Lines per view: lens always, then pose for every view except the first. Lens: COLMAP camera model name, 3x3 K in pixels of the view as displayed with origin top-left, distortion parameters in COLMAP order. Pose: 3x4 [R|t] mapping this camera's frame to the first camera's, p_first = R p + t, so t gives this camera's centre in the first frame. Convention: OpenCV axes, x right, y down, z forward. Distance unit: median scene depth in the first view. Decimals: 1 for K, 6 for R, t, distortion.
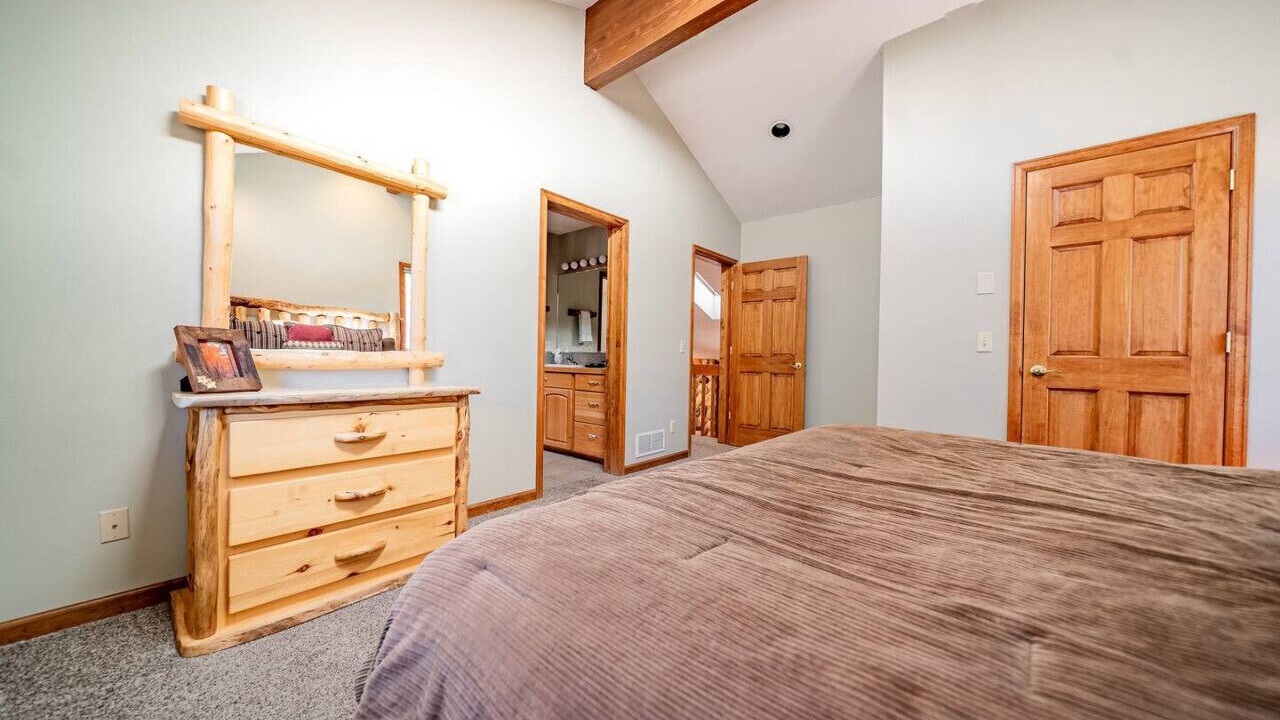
lens RADIAL K [[456.6, 0, 632.4], [0, 456.6, 359.5], [0, 0, 1]] dist [-0.001074, -0.000121]
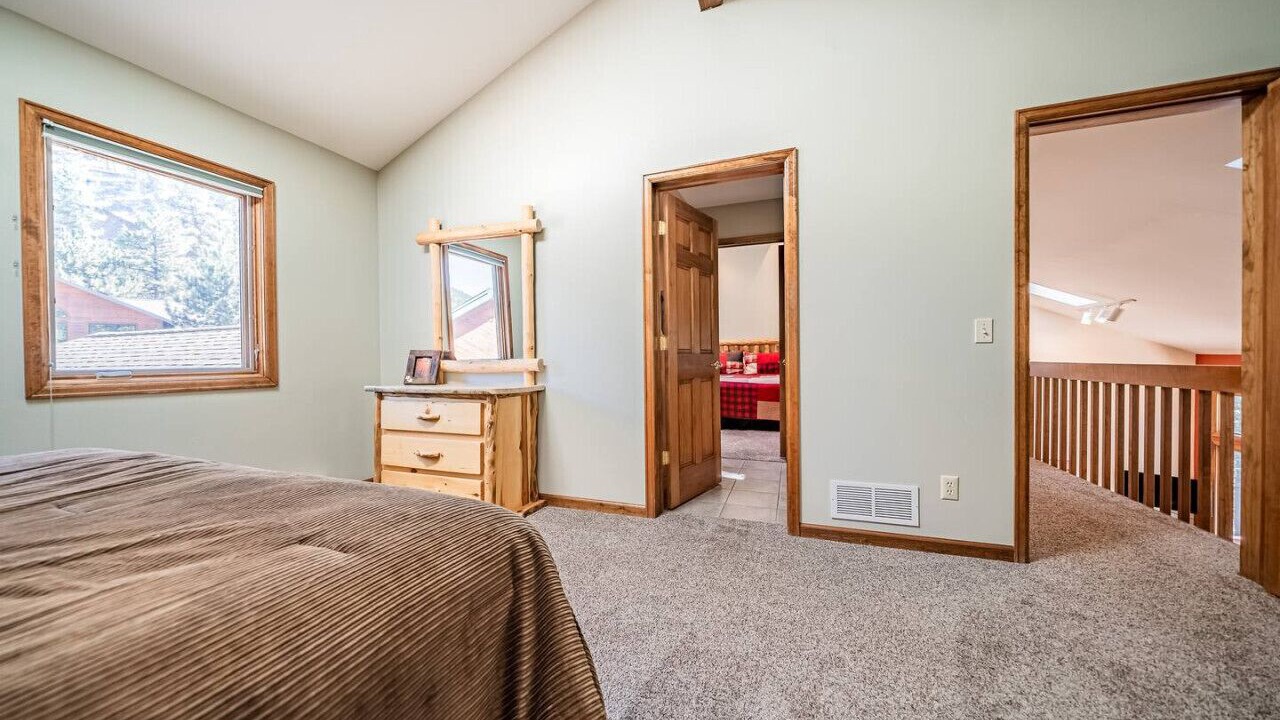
lens RADIAL K [[421.1, 0, 620.3], [0, 421.1, 365.0], [0, 0, 1]] dist [-0.001145, -0.000091]
pose [[0.342707, -0.011164, -0.939376, 0.697918], [0.014904, 0.999868, -0.006446, 0.010418], [0.939324, -0.011791, 0.342828, 0.821942]]
